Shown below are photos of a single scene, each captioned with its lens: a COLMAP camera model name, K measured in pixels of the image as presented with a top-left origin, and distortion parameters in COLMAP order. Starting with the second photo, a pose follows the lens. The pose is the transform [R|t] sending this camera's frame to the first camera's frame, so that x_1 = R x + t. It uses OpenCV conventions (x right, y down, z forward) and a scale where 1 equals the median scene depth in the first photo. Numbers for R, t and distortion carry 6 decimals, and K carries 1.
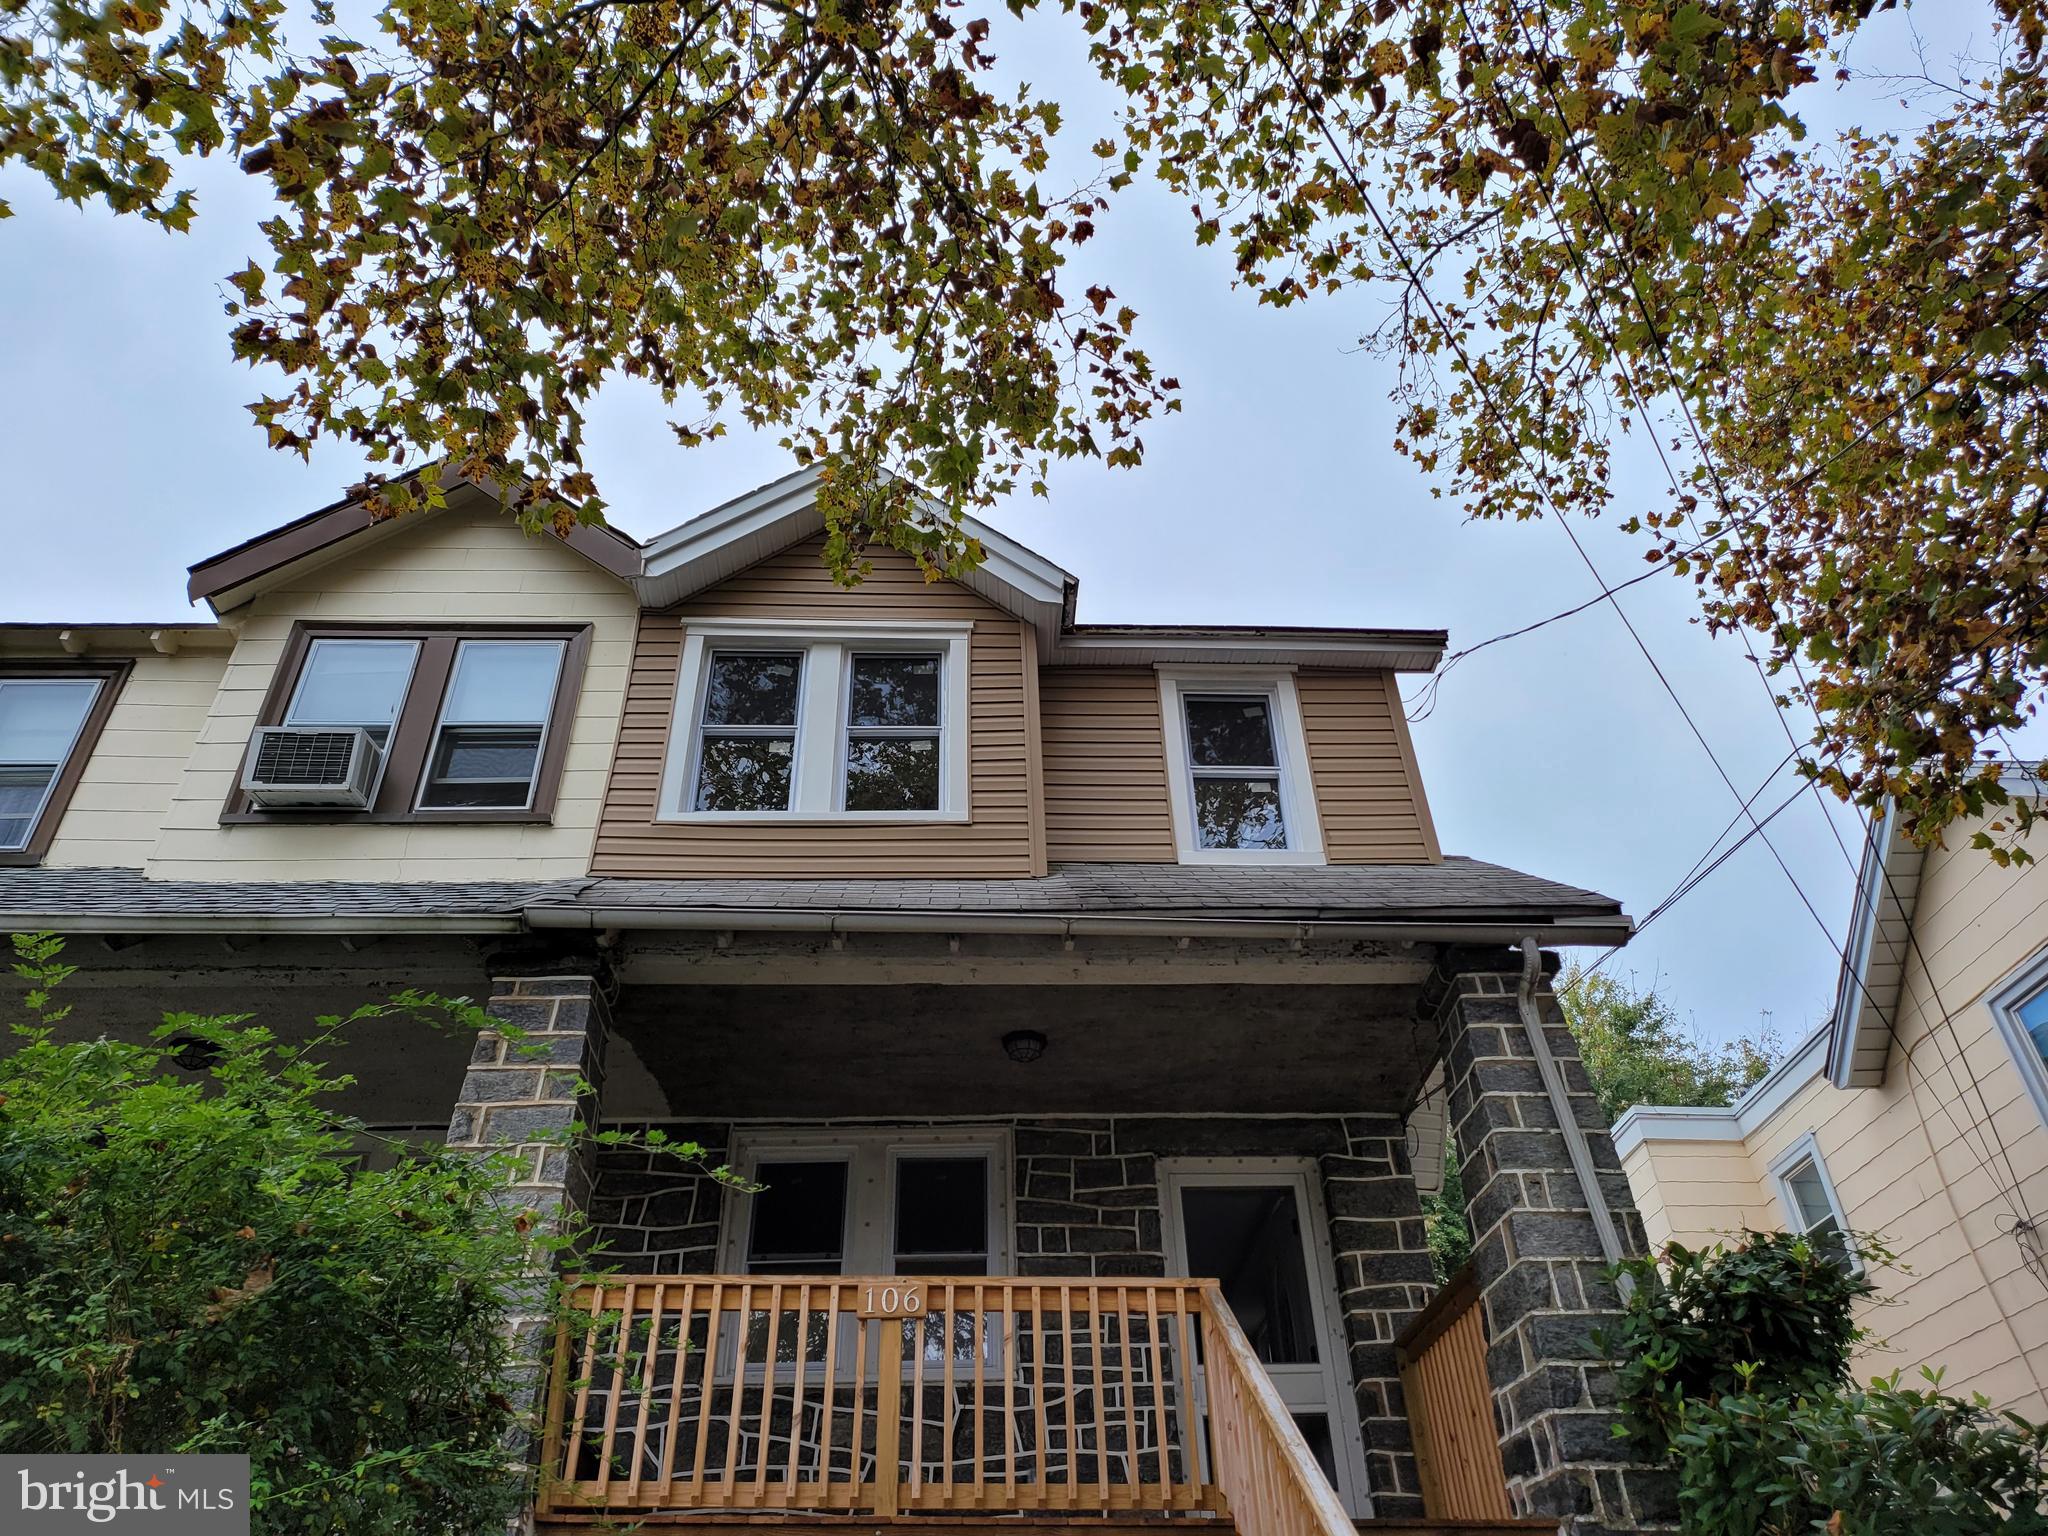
lens RADIAL K [[1394.0, 0, 1031.9], [0, 1394.0, 750.6], [0, 0, 1]] dist [0.076752, -0.072168]
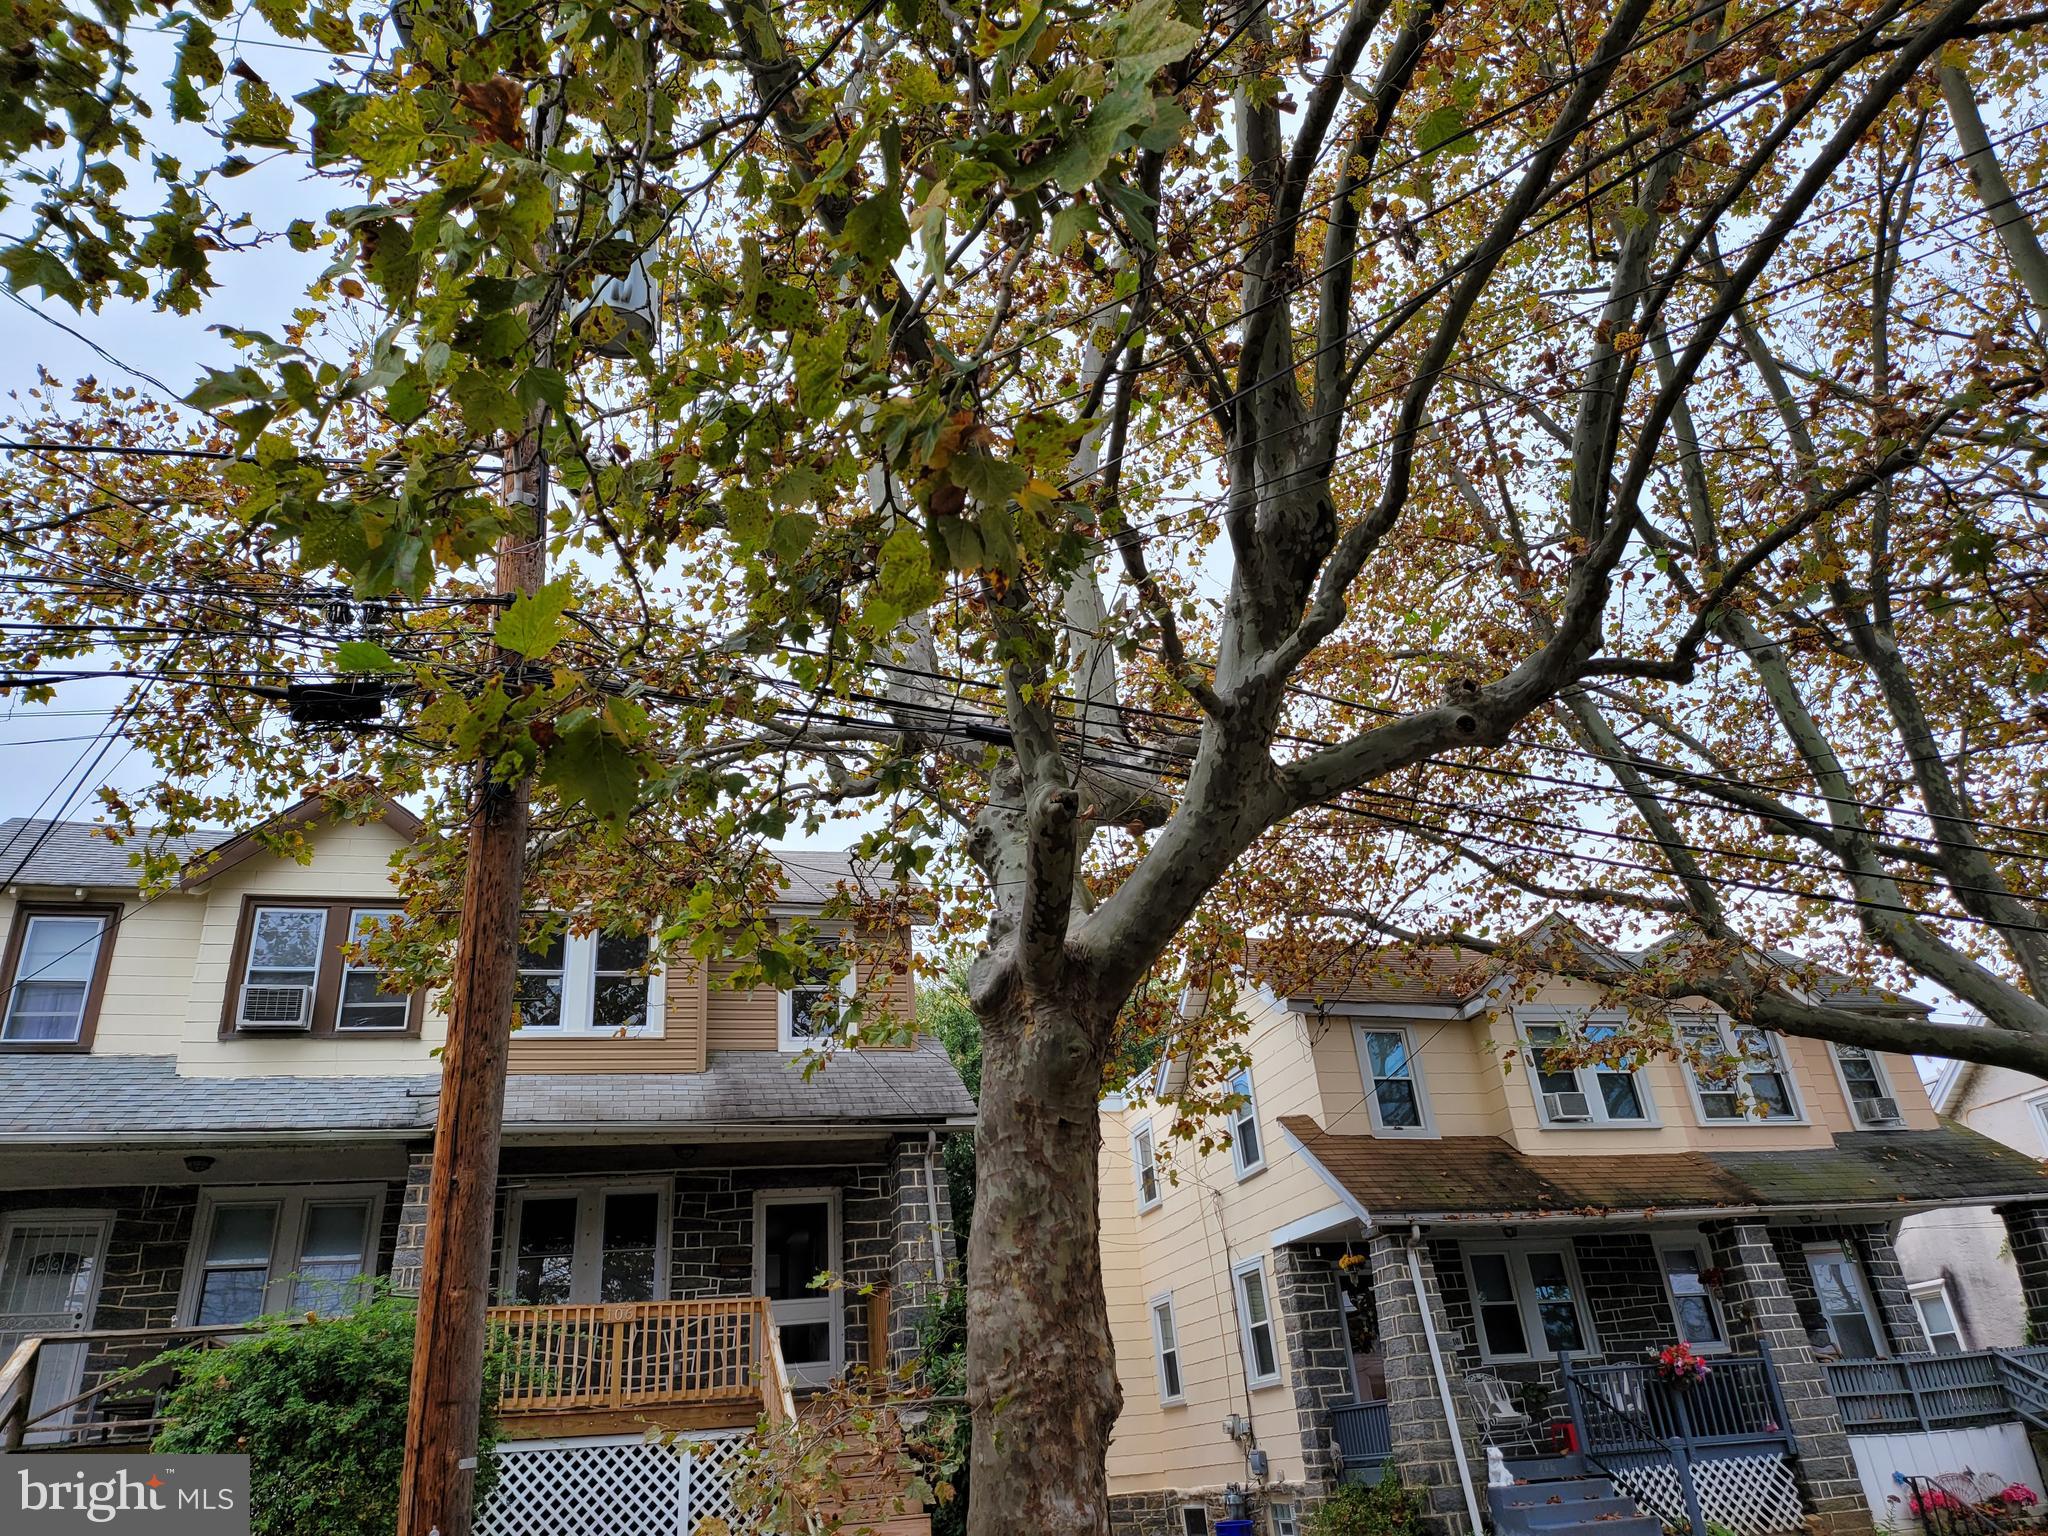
lens RADIAL K [[1394.0, 0, 1031.9], [0, 1394.0, 750.6], [0, 0, 1]] dist [0.076752, -0.072168]
pose [[0.966431, 0.063503, 0.248953, -0.056004], [-0.099861, 0.985629, 0.136247, -0.578224], [-0.236724, -0.156534, 0.958884, -0.779706]]
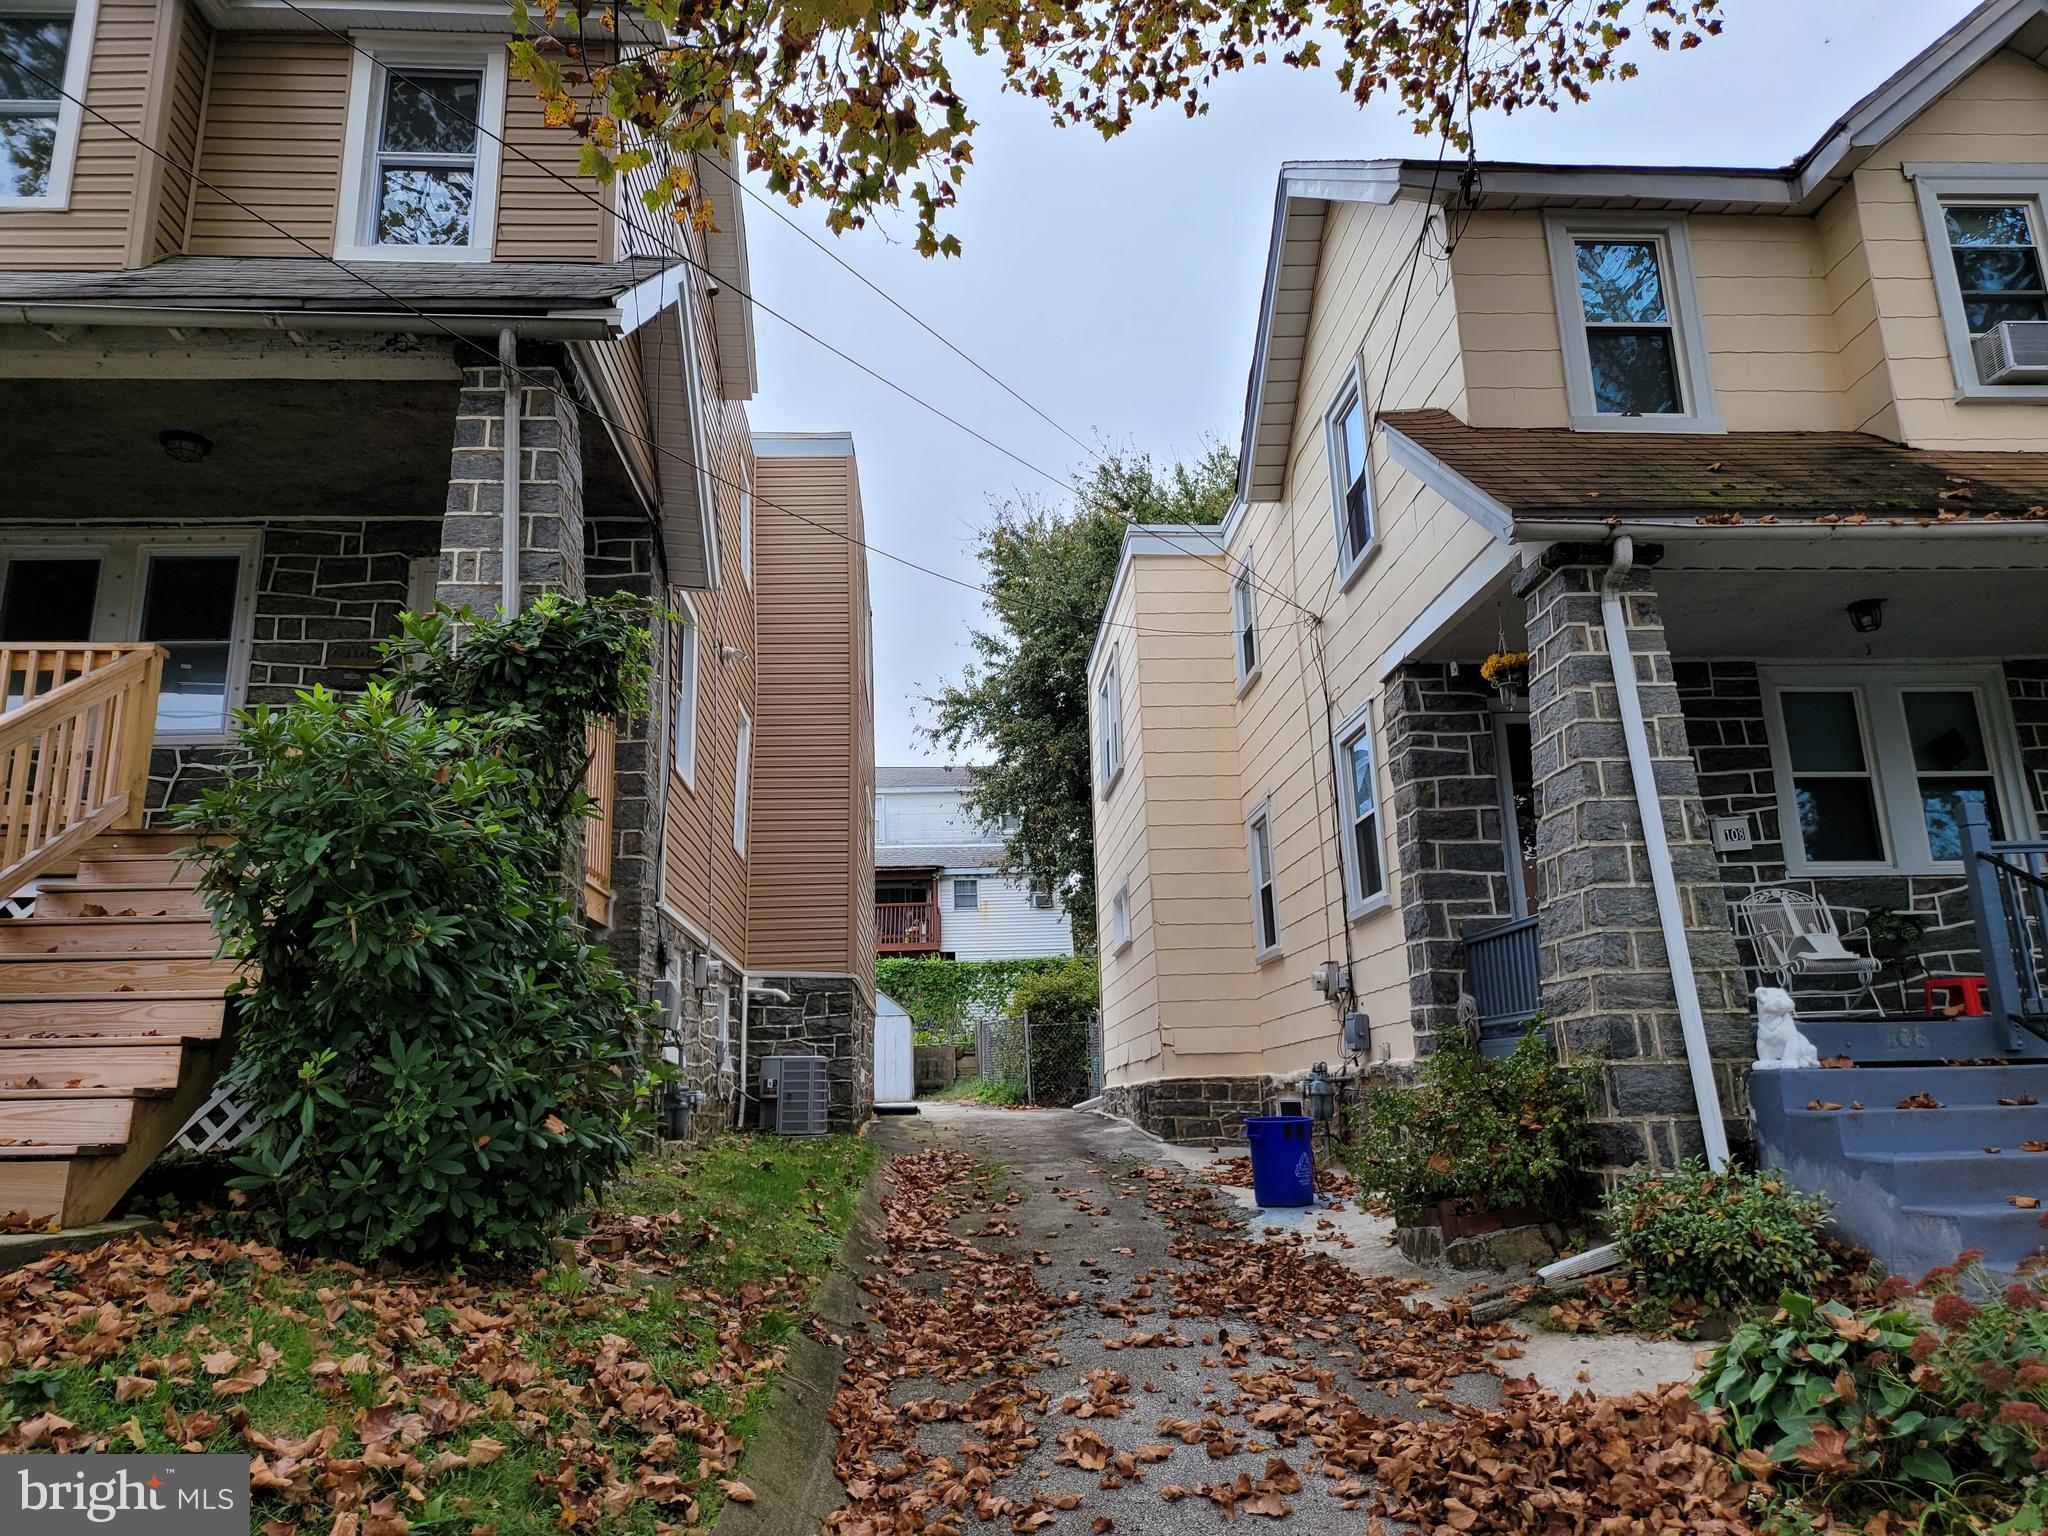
lens RADIAL K [[1394.0, 0, 1031.9], [0, 1394.0, 750.6], [0, 0, 1]] dist [0.076752, -0.072168]
pose [[0.999655, -0.004241, 0.025911, 0.540523], [-0.005912, 0.925164, 0.379522, 0.019070], [-0.025581, -0.379544, 0.924820, -0.050460]]
